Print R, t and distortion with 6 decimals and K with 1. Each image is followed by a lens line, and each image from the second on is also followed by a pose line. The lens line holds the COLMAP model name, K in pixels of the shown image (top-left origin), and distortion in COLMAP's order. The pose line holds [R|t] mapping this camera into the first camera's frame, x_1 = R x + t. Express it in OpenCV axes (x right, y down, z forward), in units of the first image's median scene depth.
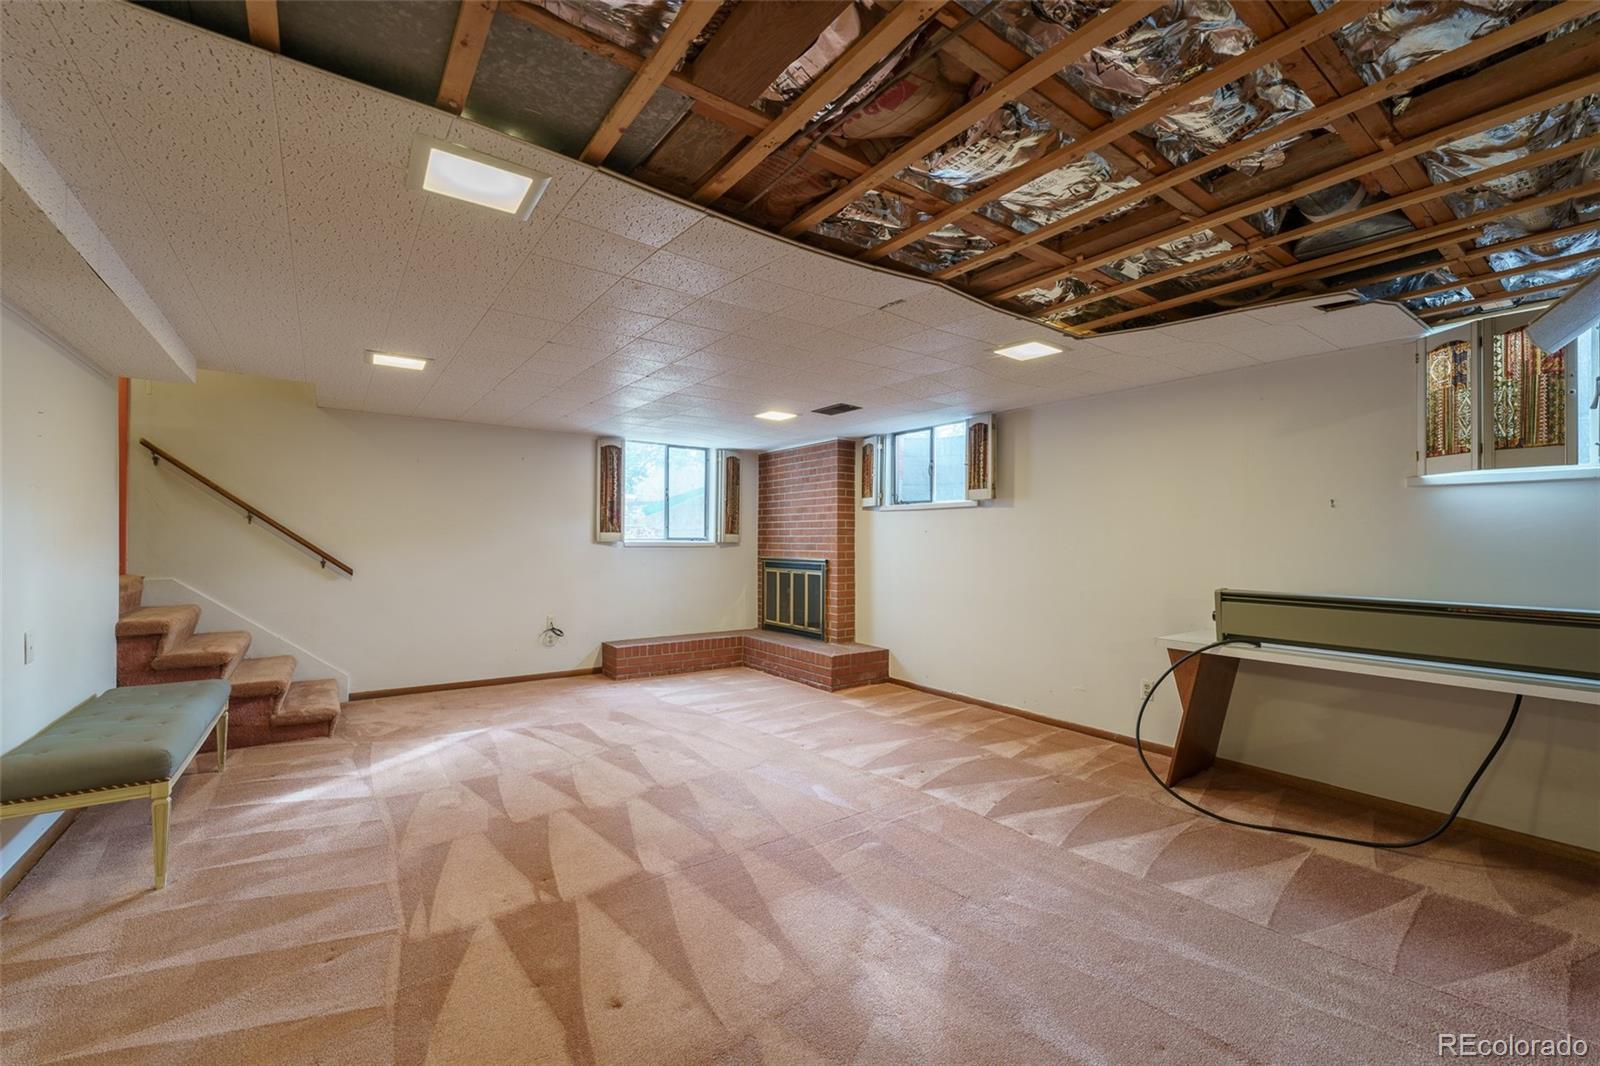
lens RADIAL K [[631.2, 0, 794.5], [0, 631.2, 534.0], [0, 0, 1]] dist [-0.001243, -0.000037]
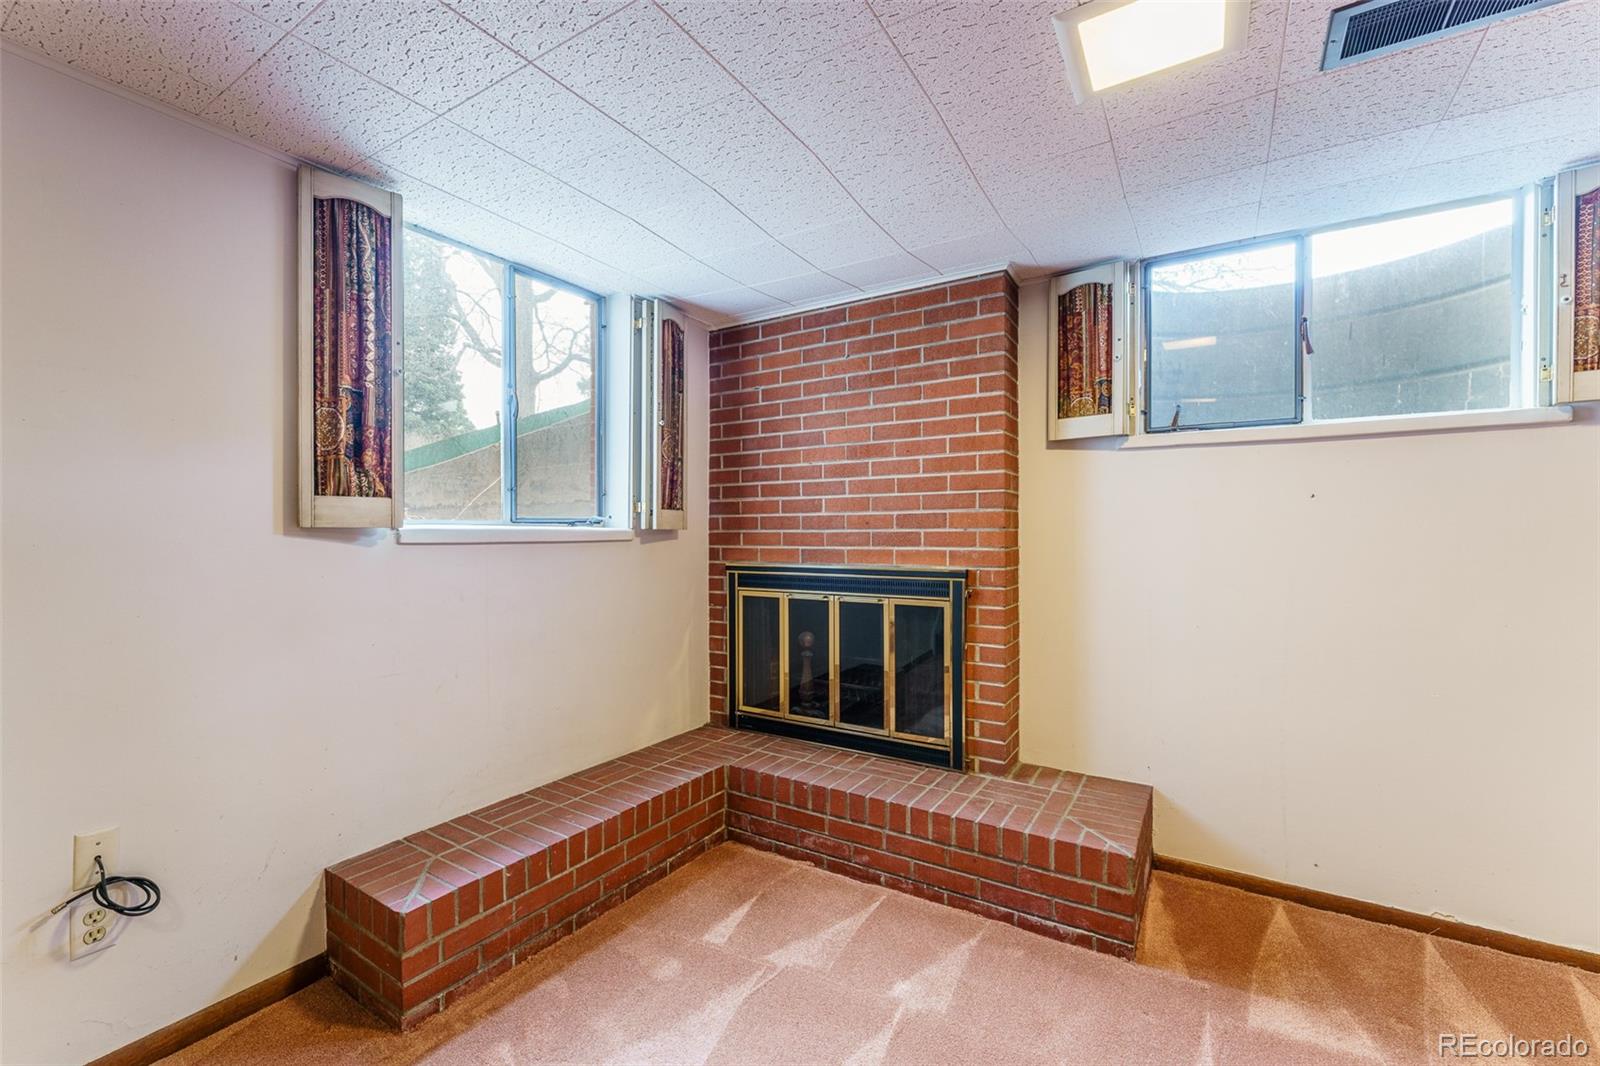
lens RADIAL K [[729.8, 0, 806.3], [0, 729.8, 535.8], [0, 0, 1]] dist [-0.003748, -0.000573]
pose [[0.937323, -0.009389, 0.348334, -0.201158], [0.003544, 0.999842, 0.017415, 0.009900], [-0.348443, -0.015089, 0.937209, 0.575091]]
